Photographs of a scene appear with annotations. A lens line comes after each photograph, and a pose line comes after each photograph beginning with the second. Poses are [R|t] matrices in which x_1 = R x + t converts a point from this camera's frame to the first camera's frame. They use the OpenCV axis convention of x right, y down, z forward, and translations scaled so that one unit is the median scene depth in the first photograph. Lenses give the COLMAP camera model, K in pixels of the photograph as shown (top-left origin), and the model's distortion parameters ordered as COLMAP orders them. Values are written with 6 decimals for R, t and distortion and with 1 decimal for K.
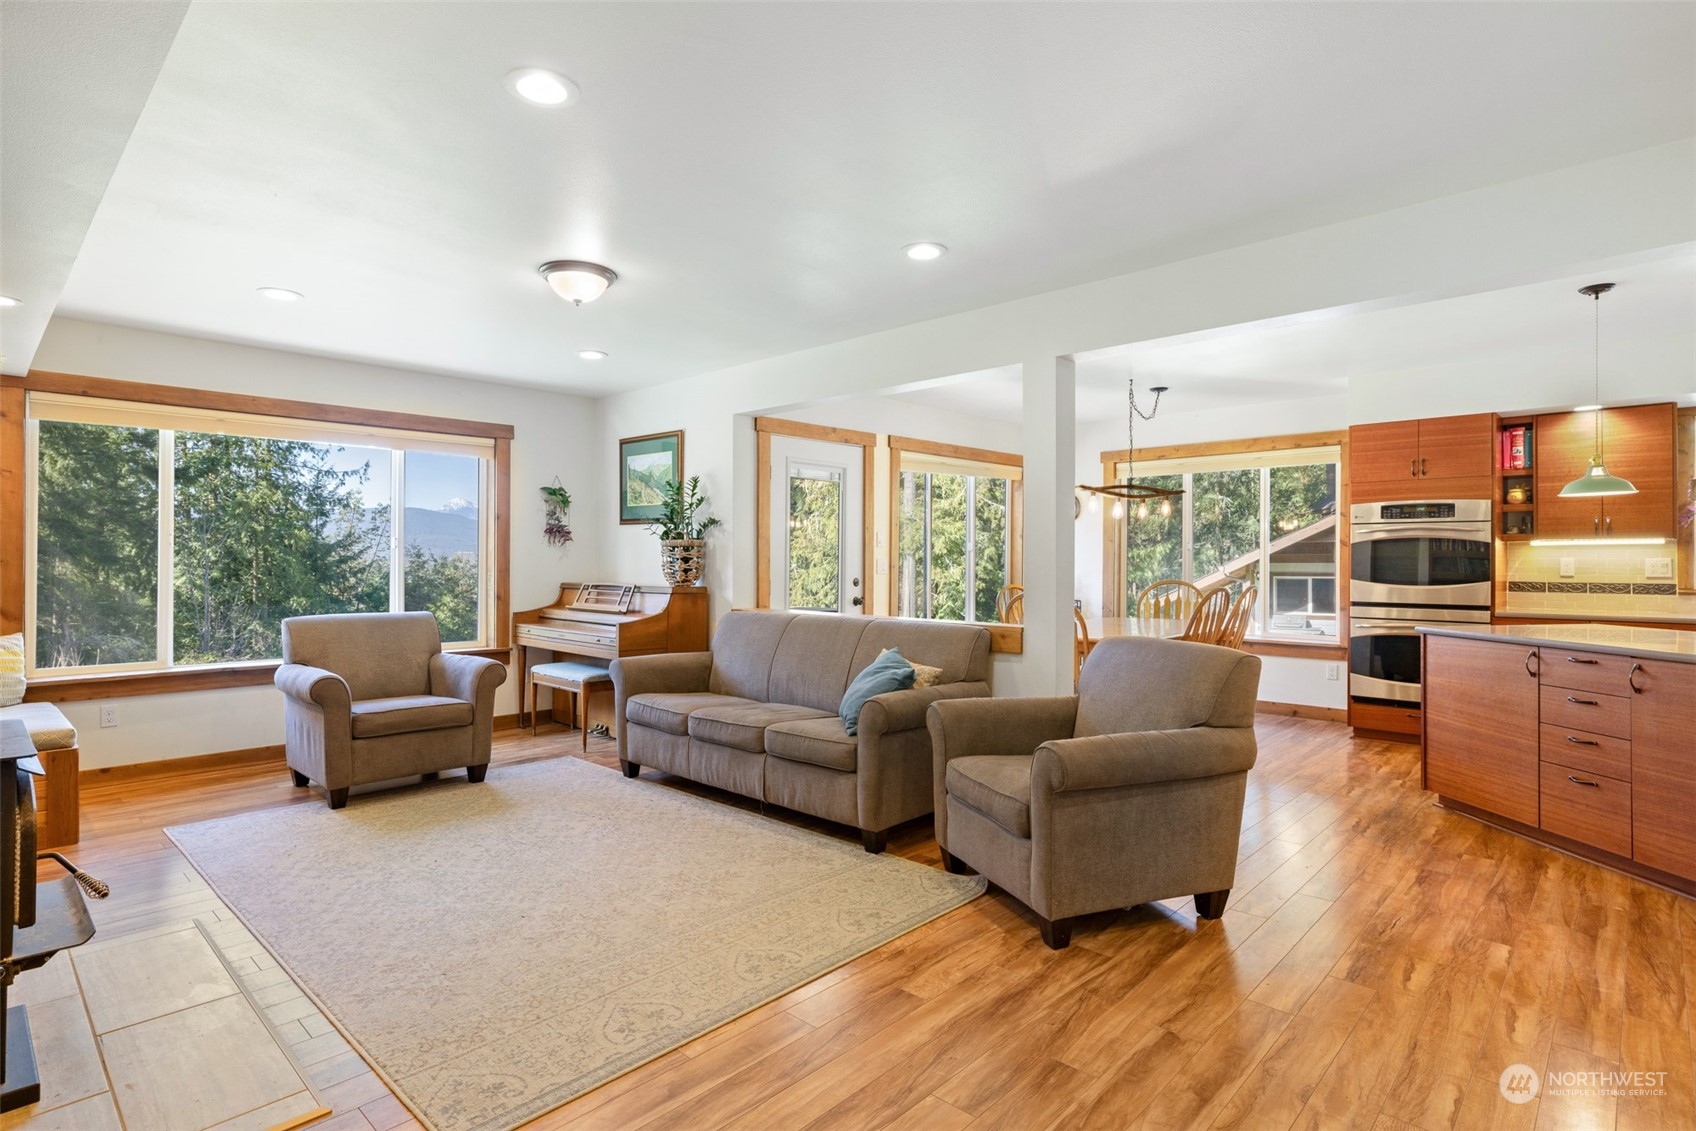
lens RADIAL K [[851.7, 0, 855.9], [0, 851.7, 562.5], [0, 0, 1]] dist [-0.002748, -0.000406]
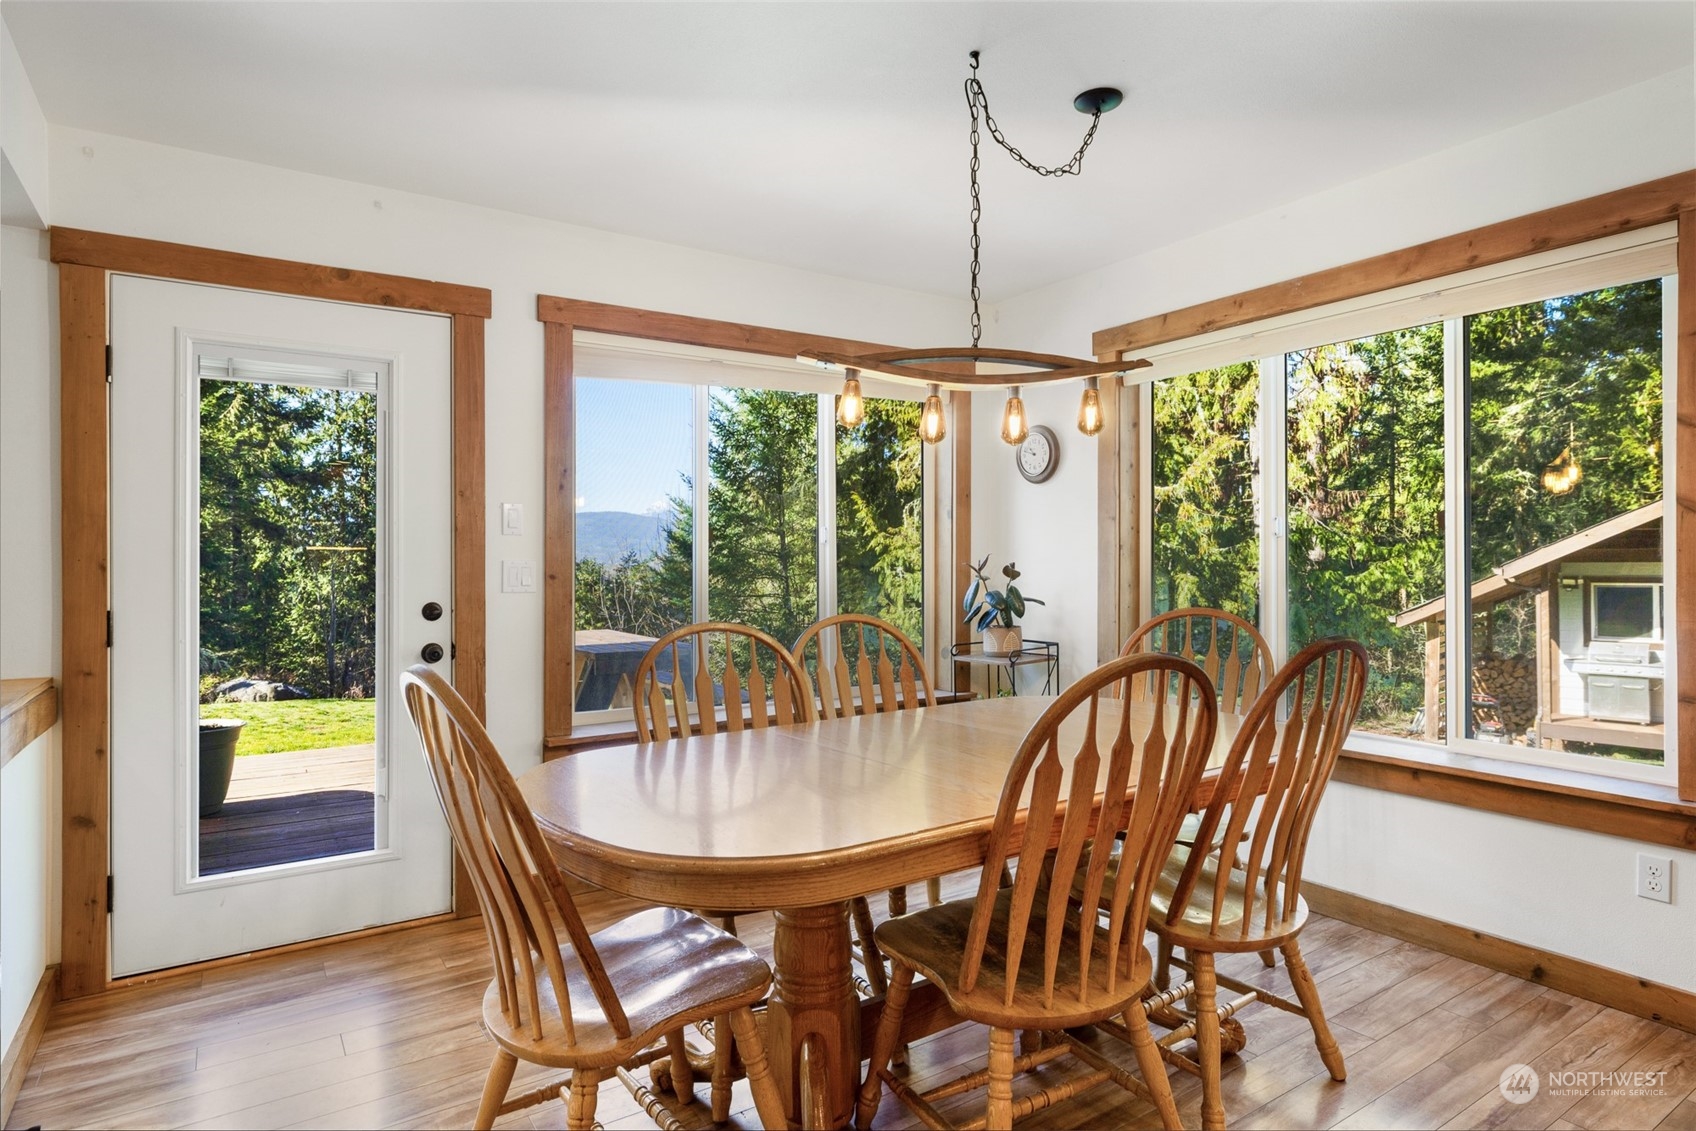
lens RADIAL K [[928.0, 0, 848.0], [0, 928.0, 565.5], [0, 0, 1]] dist [-0.002431, -0.001470]
pose [[0.972545, -0.004614, -0.232671, 0.510115], [0.004621, 0.999989, -0.000512, -0.000621], [0.232671, -0.000577, 0.972555, 0.863226]]
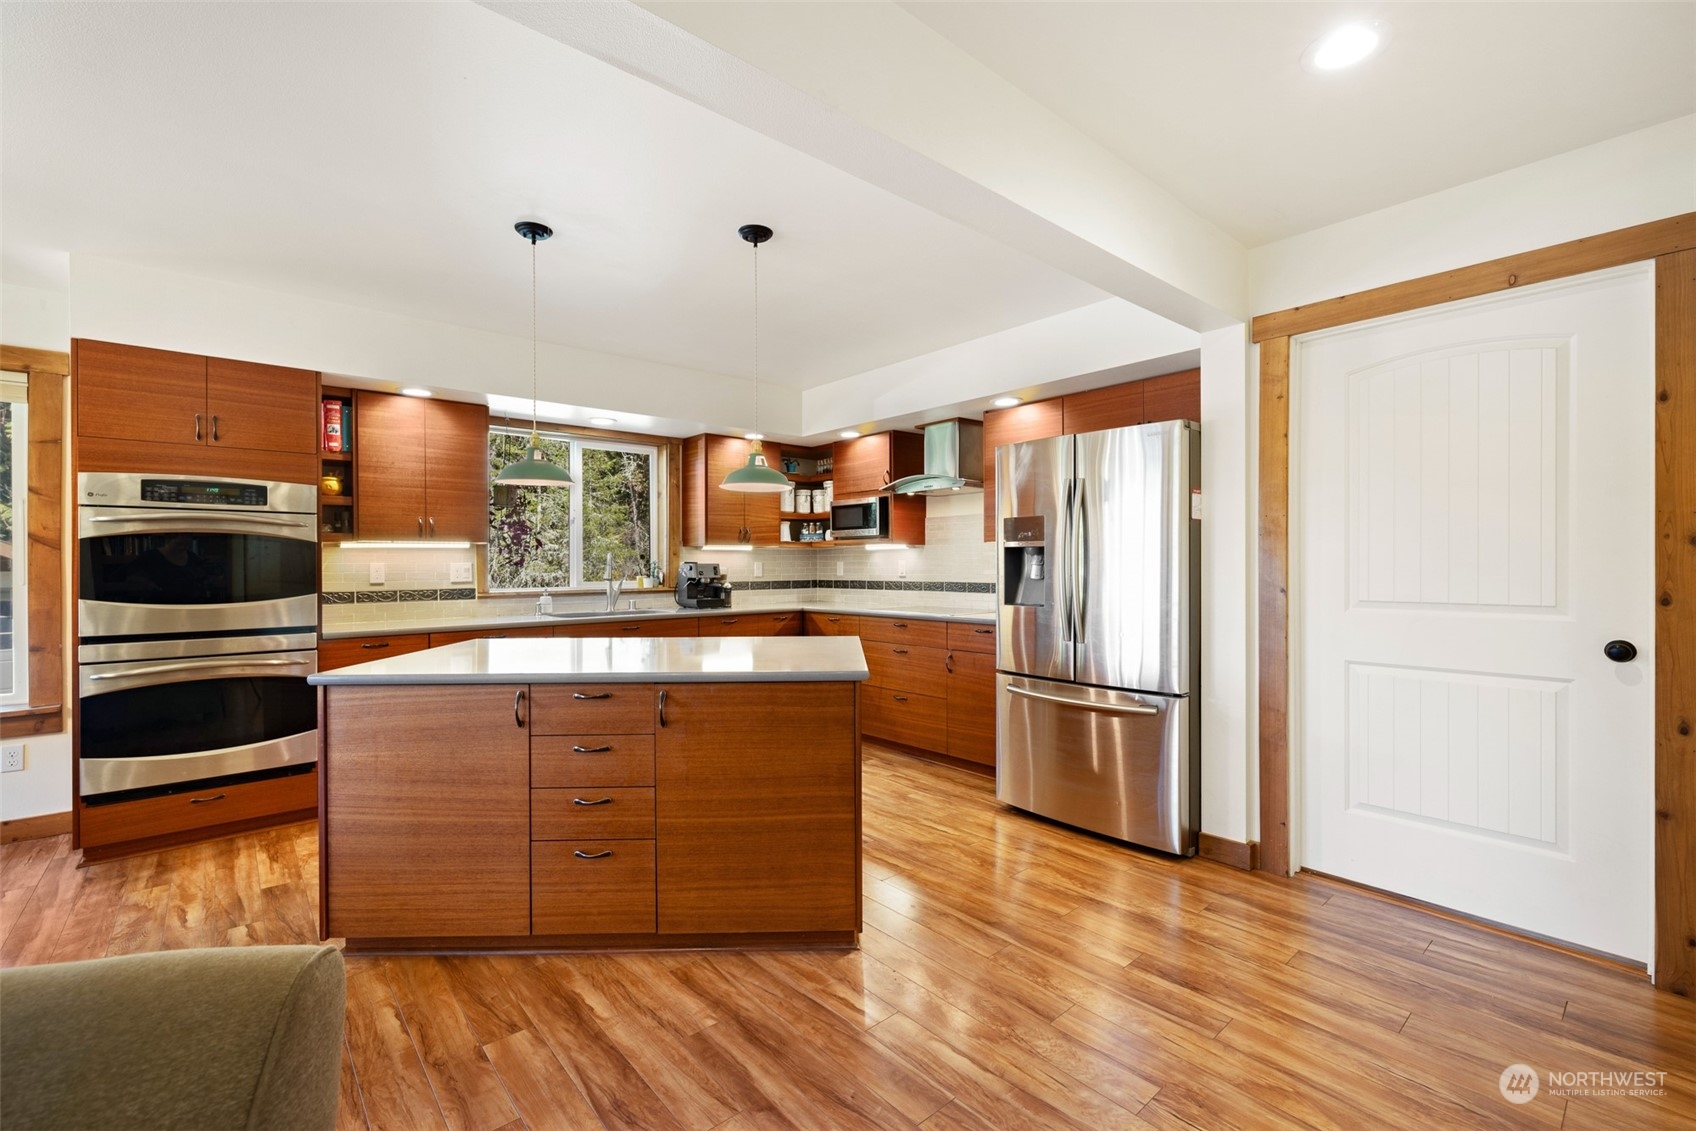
lens RADIAL K [[723.1, 0, 847.3], [0, 723.1, 564.3], [0, 0, 1]] dist [0.000309, 0.000041]
pose [[0.104742, -0.002046, 0.994497, 0.194002], [0.008469, 0.999963, 0.001165, -0.000591], [-0.994463, 0.008301, 0.104755, 0.580814]]
